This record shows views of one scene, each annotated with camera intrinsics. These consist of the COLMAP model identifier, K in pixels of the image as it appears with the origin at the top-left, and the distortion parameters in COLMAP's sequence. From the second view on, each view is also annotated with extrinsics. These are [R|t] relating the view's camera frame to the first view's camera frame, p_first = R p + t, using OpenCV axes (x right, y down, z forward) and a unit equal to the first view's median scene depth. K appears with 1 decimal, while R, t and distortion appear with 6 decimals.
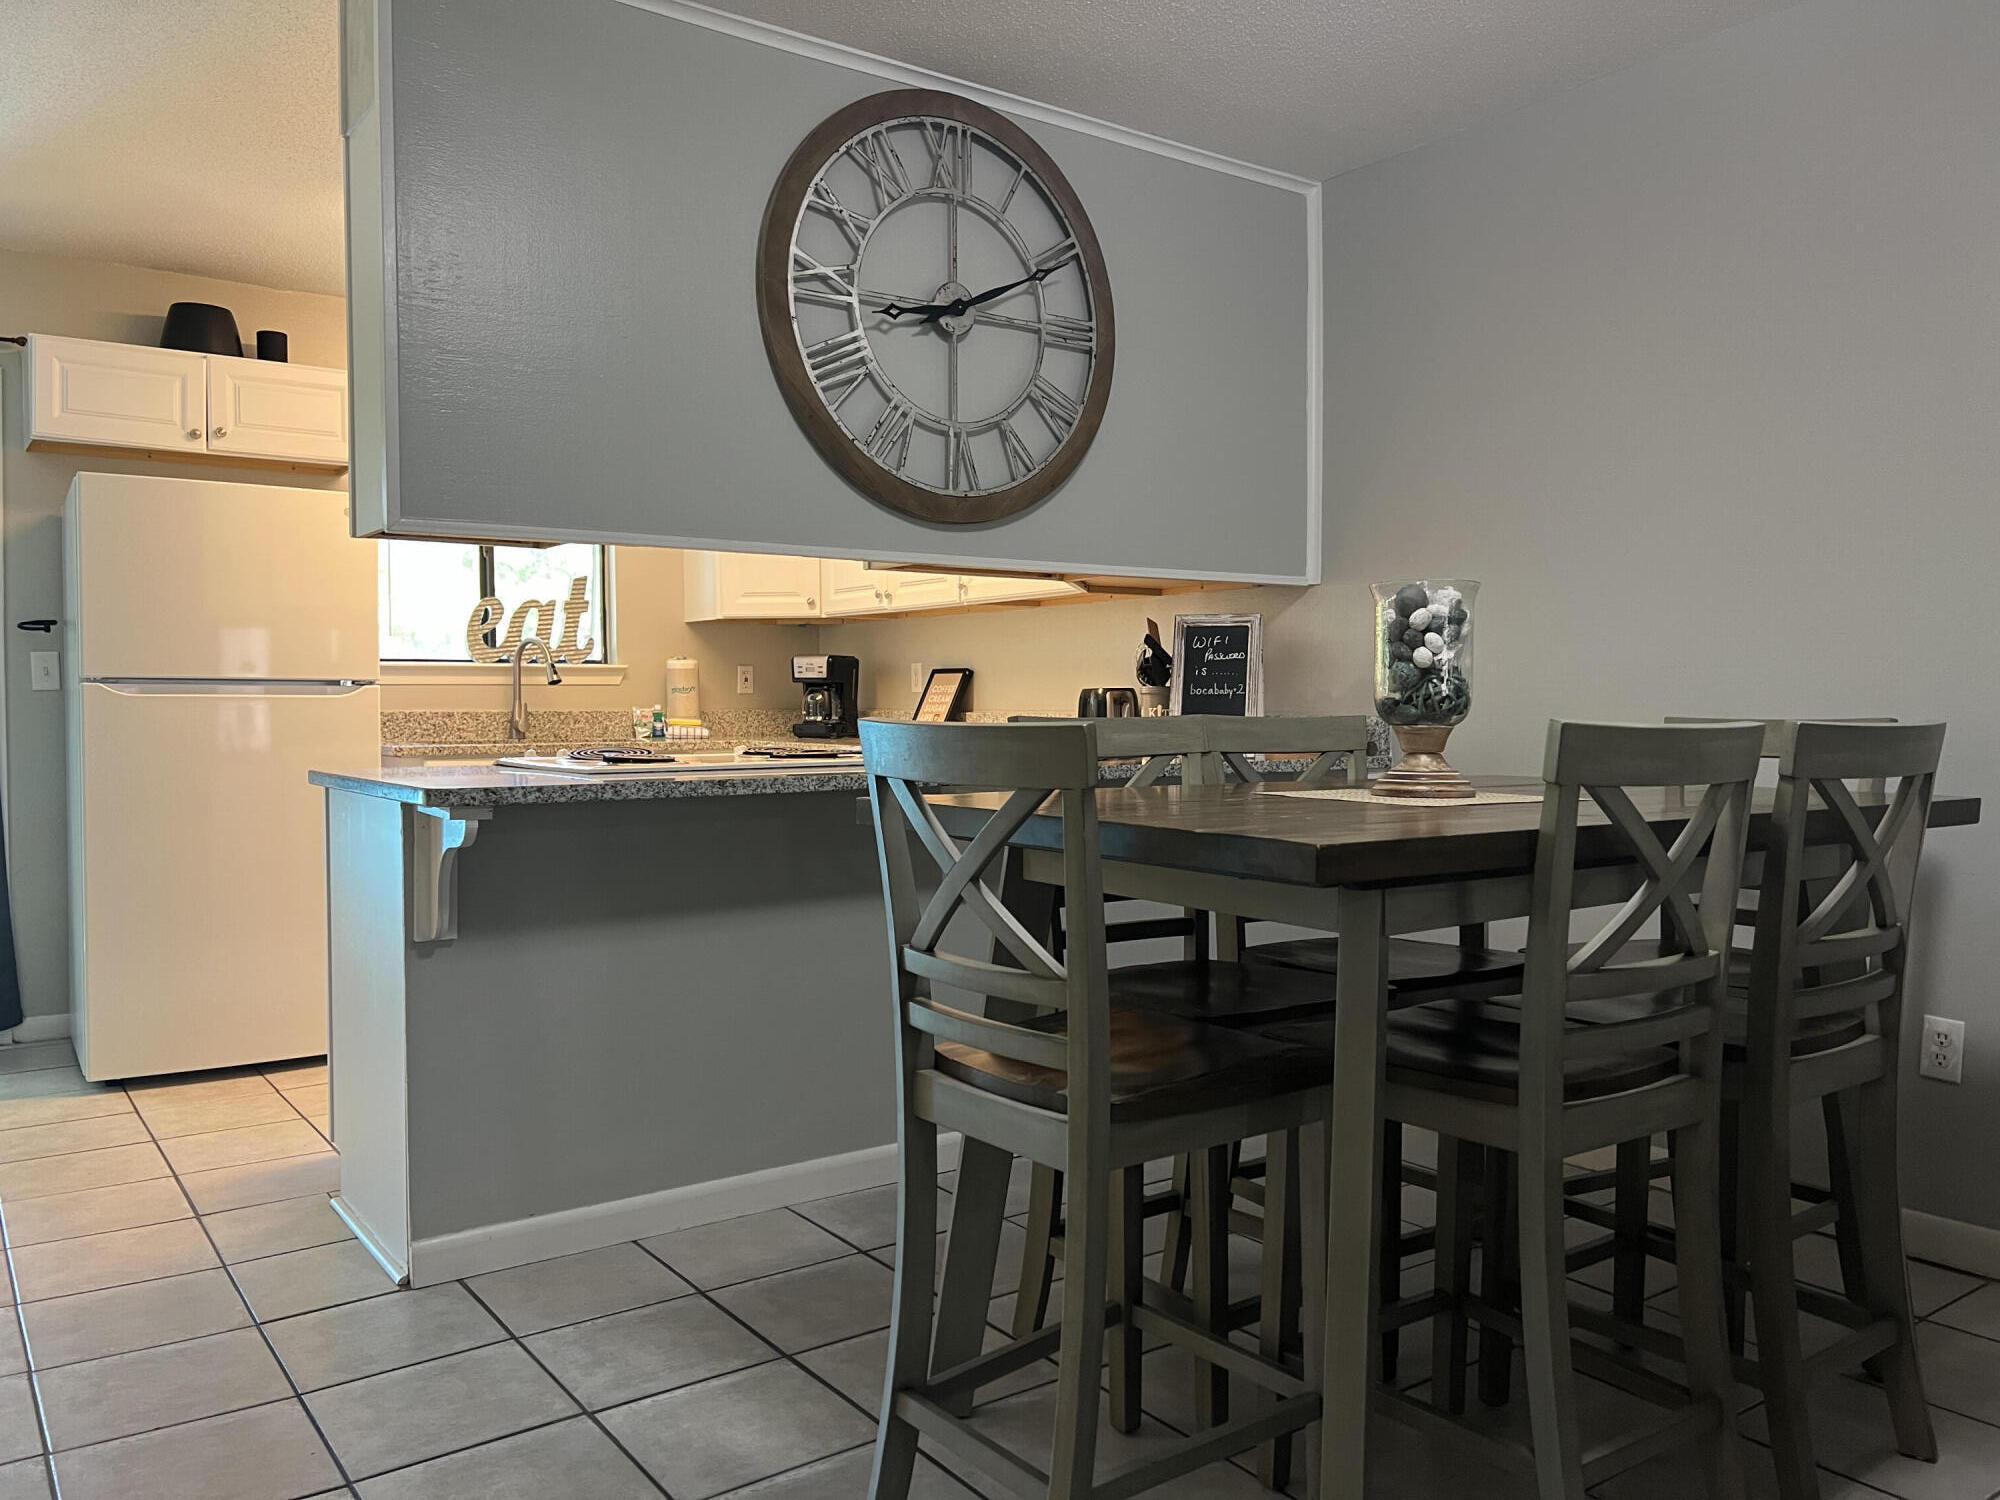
lens RADIAL K [[1511.9, 0, 999.0], [0, 1511.9, 739.7], [0, 0, 1]] dist [0.010967, -0.001035]
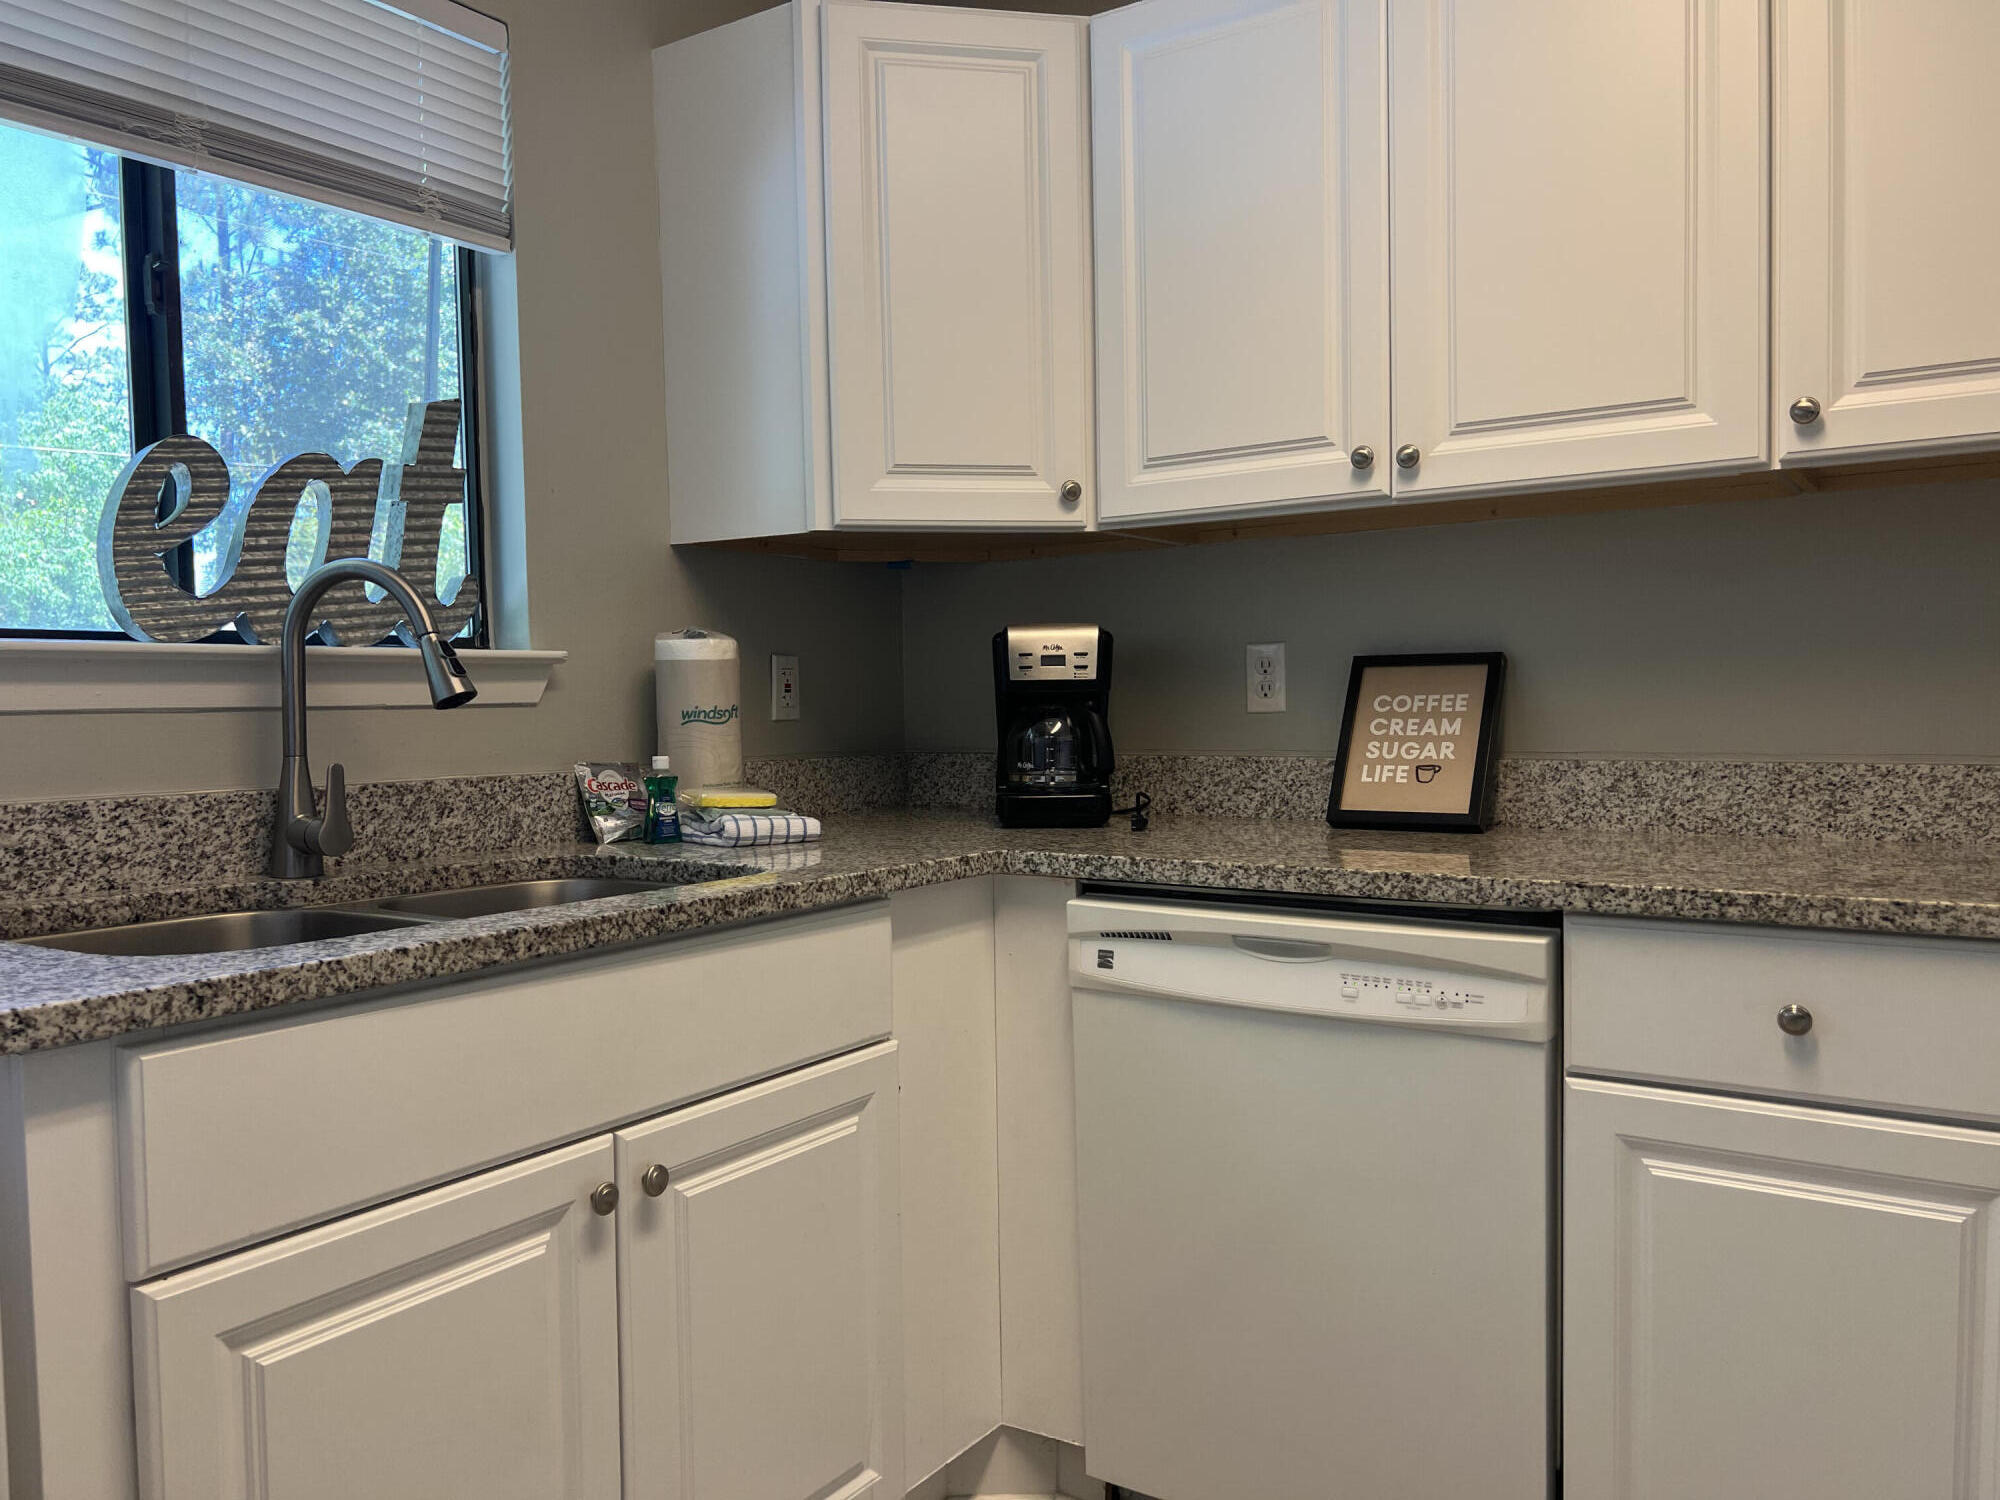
lens RADIAL K [[1511.9, 0, 985.0], [0, 1511.9, 764.6], [0, 0, 1]] dist [0.010967, -0.001035]
pose [[0.940306, -0.027321, 0.339233, -0.309813], [0.022744, 0.999589, 0.017461, -0.028607], [-0.339571, -0.008703, 0.940540, 0.689874]]
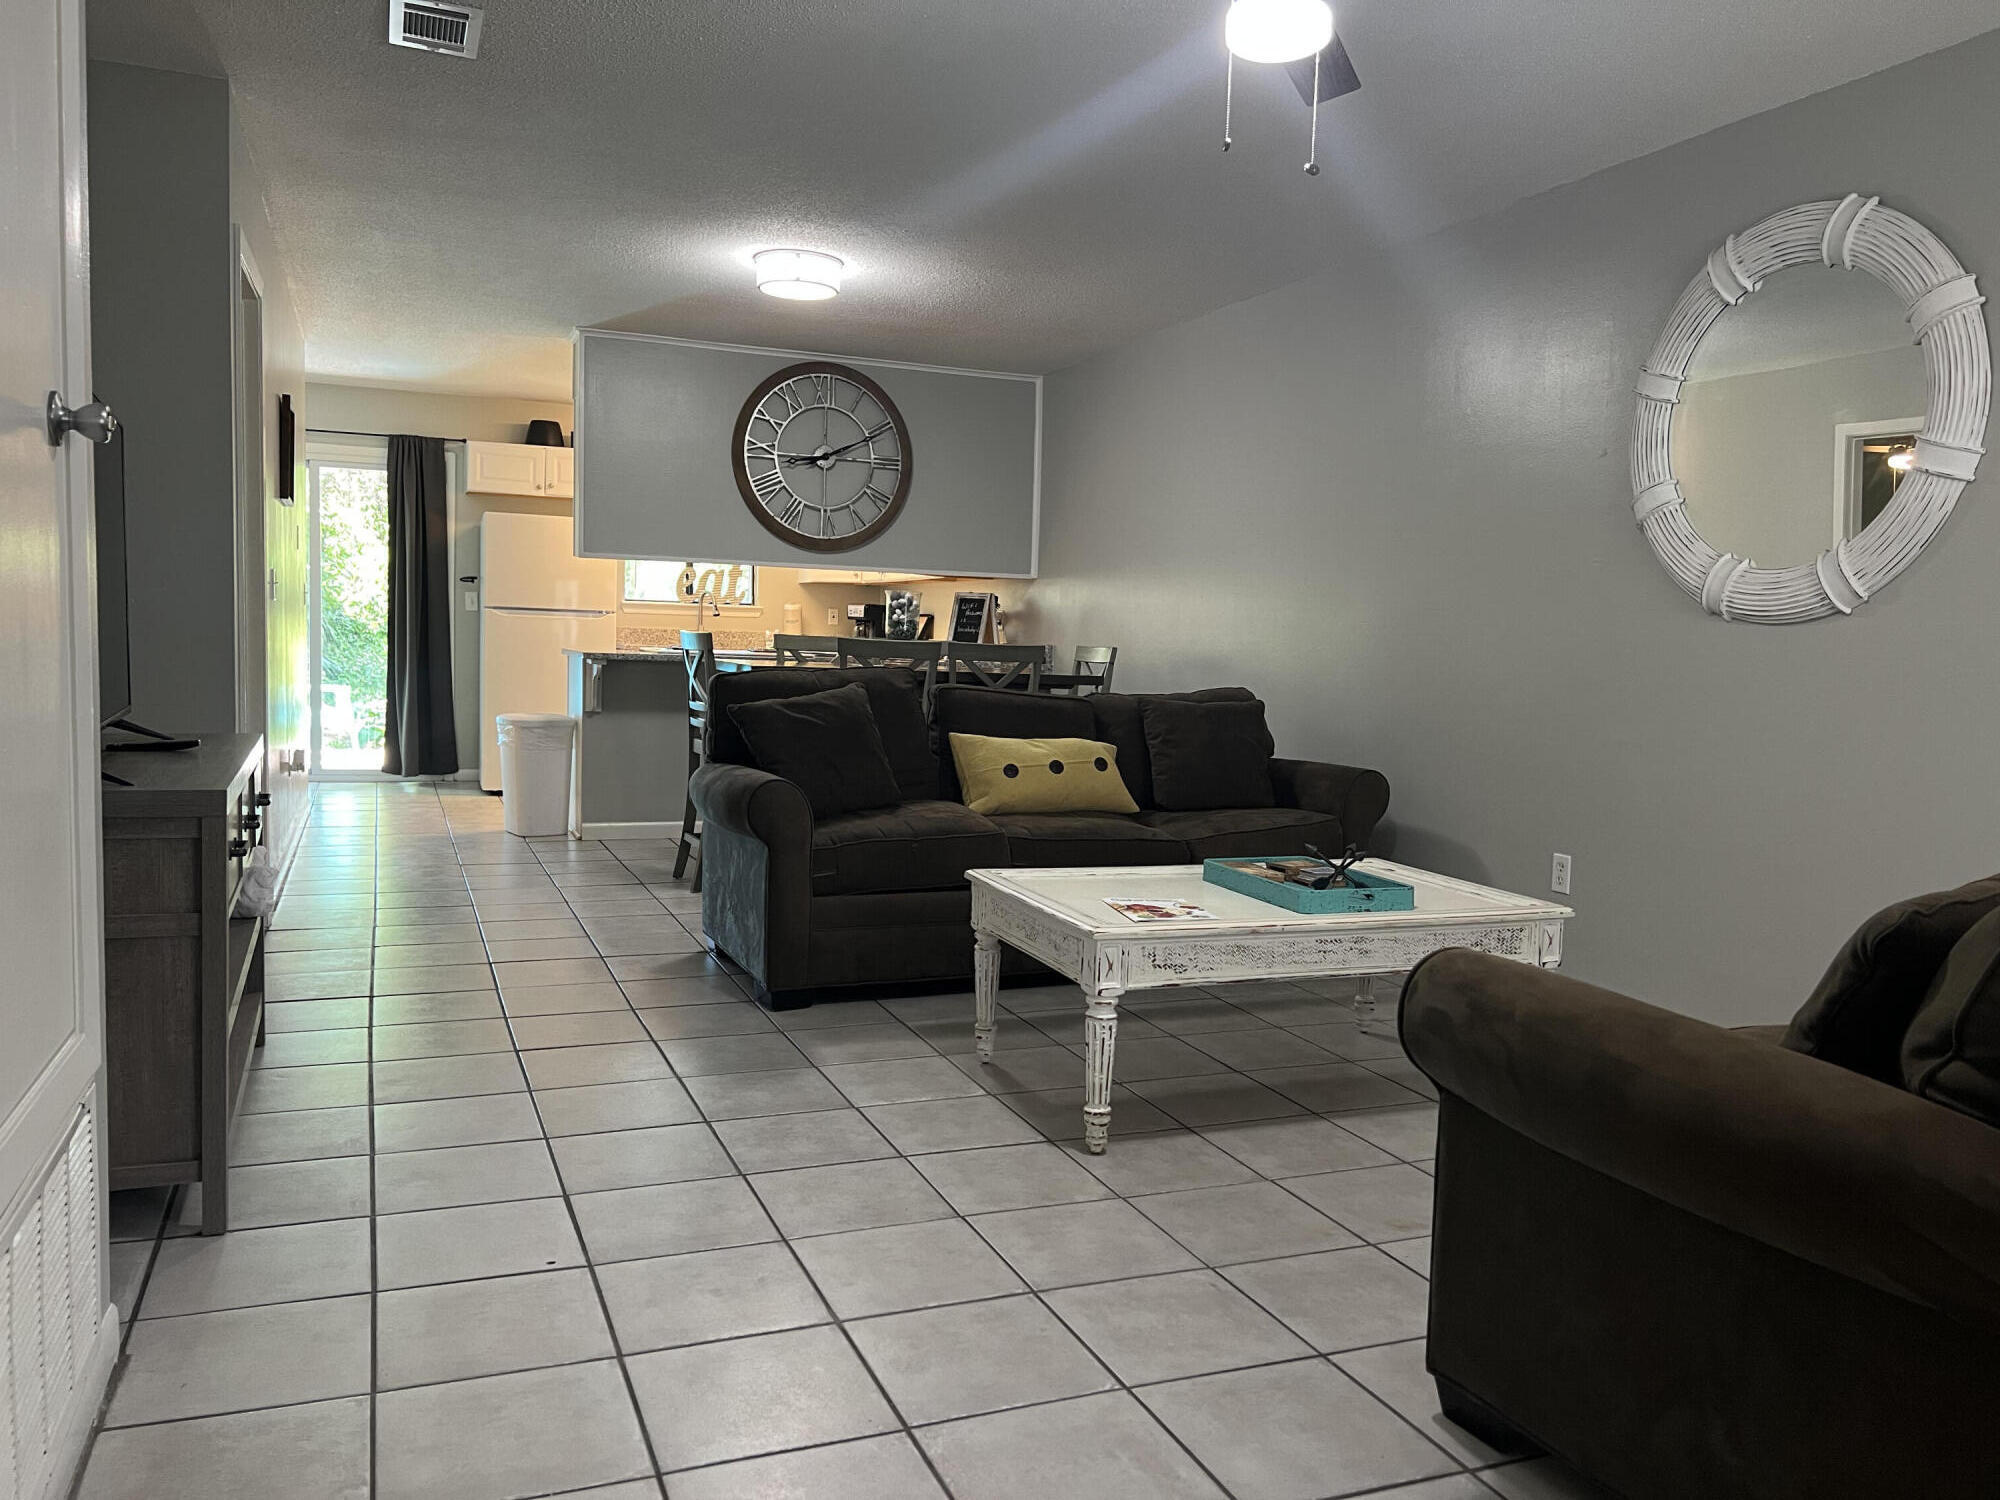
lens RADIAL K [[1511.9, 0, 1007.5], [0, 1511.9, 750.4], [0, 0, 1]] dist [0.010967, -0.001035]
pose [[0.972038, 0.052528, -0.228875, 0.508842], [-0.041729, 0.997787, 0.051774, 0.017729], [0.231088, -0.040776, 0.972078, -0.761201]]
